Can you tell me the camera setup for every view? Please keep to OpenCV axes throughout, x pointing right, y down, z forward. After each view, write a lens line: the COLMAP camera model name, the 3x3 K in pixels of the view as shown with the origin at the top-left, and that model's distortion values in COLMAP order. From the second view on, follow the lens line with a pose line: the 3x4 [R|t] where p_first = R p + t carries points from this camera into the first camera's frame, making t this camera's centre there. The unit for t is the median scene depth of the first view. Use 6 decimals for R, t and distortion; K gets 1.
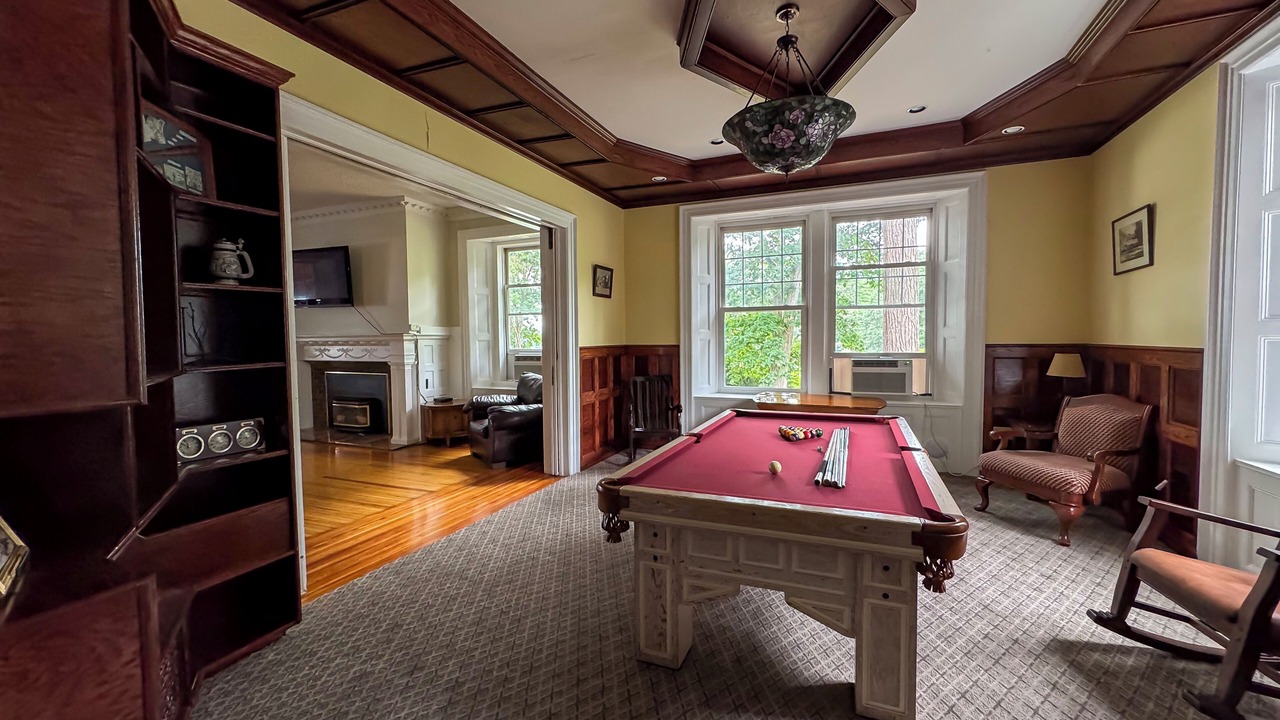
lens RADIAL K [[513.6, 0, 648.1], [0, 513.6, 357.4], [0, 0, 1]] dist [-0.004009, 0.000500]
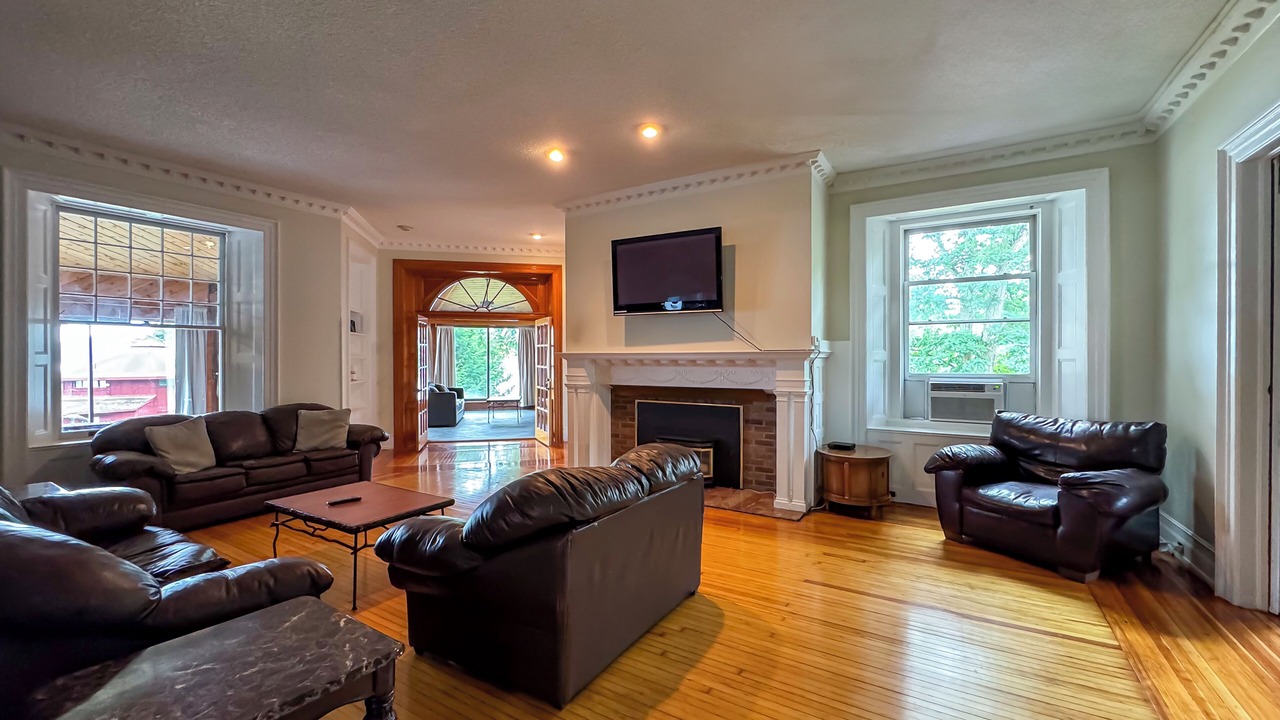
lens RADIAL K [[513.6, 0, 629.7], [0, 513.6, 358.3], [0, 0, 1]] dist [-0.004009, 0.000500]
pose [[0.988159, 0.008189, -0.153217, -0.564055], [-0.013673, 0.999302, -0.034777, -0.007360], [0.152825, 0.036461, 0.987580, 0.263155]]
